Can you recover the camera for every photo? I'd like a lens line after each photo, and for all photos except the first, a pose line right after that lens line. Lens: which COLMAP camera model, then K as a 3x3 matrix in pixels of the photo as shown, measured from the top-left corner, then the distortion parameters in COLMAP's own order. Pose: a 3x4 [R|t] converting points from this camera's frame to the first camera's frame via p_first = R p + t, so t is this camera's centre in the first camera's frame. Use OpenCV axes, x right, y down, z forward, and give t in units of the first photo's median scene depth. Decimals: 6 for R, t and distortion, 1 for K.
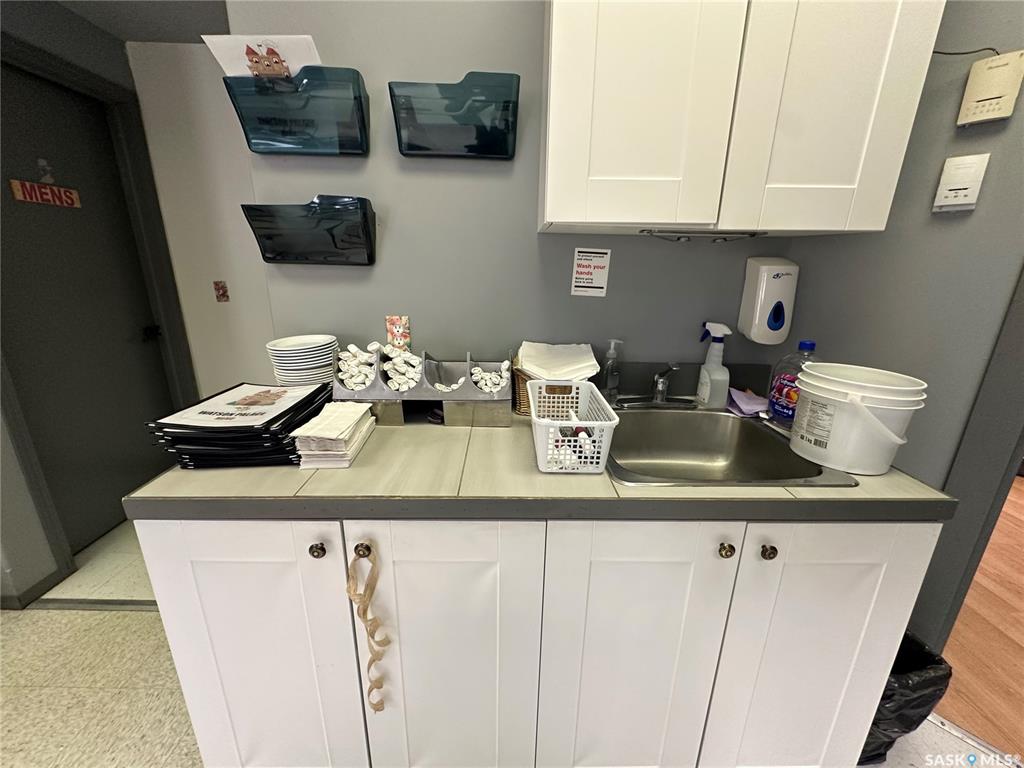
lens RADIAL K [[407.0, 0, 513.2], [0, 407.0, 384.7], [0, 0, 1]] dist [-0.002319, 0.000478]
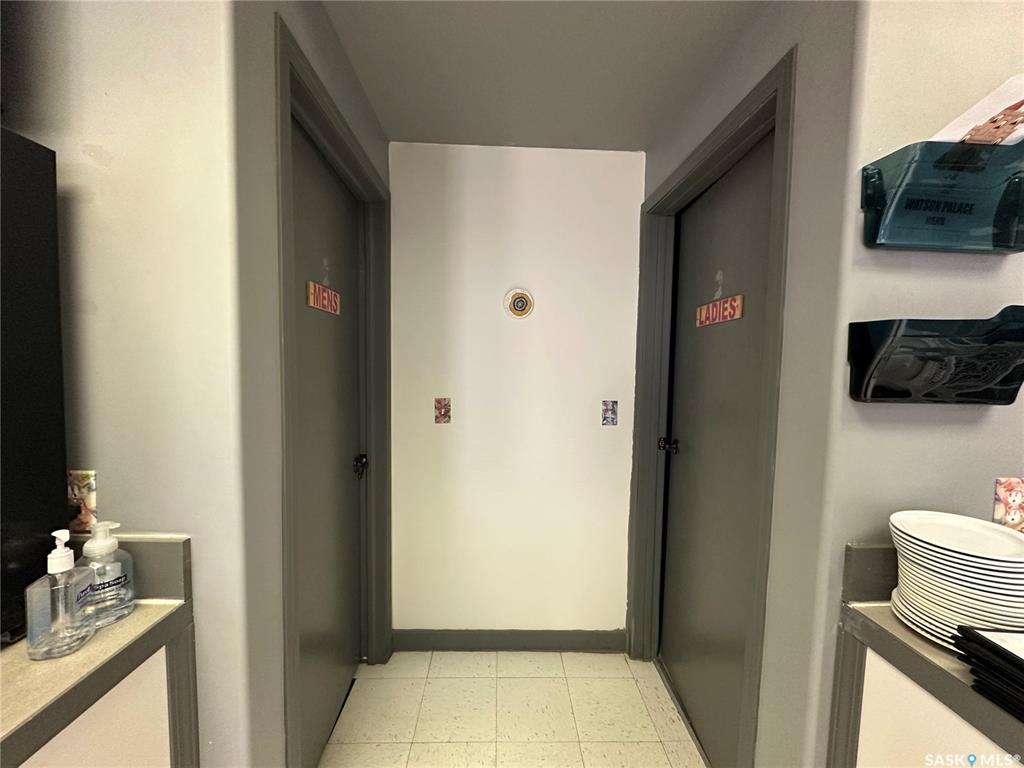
lens RADIAL K [[407.0, 0, 508.6], [0, 407.0, 382.7], [0, 0, 1]] dist [-0.002319, 0.000478]
pose [[0.999636, -0.013114, 0.023558, -0.671883], [0.017966, 0.975480, -0.219355, -0.114944], [-0.020104, 0.219698, 0.975361, 0.216693]]
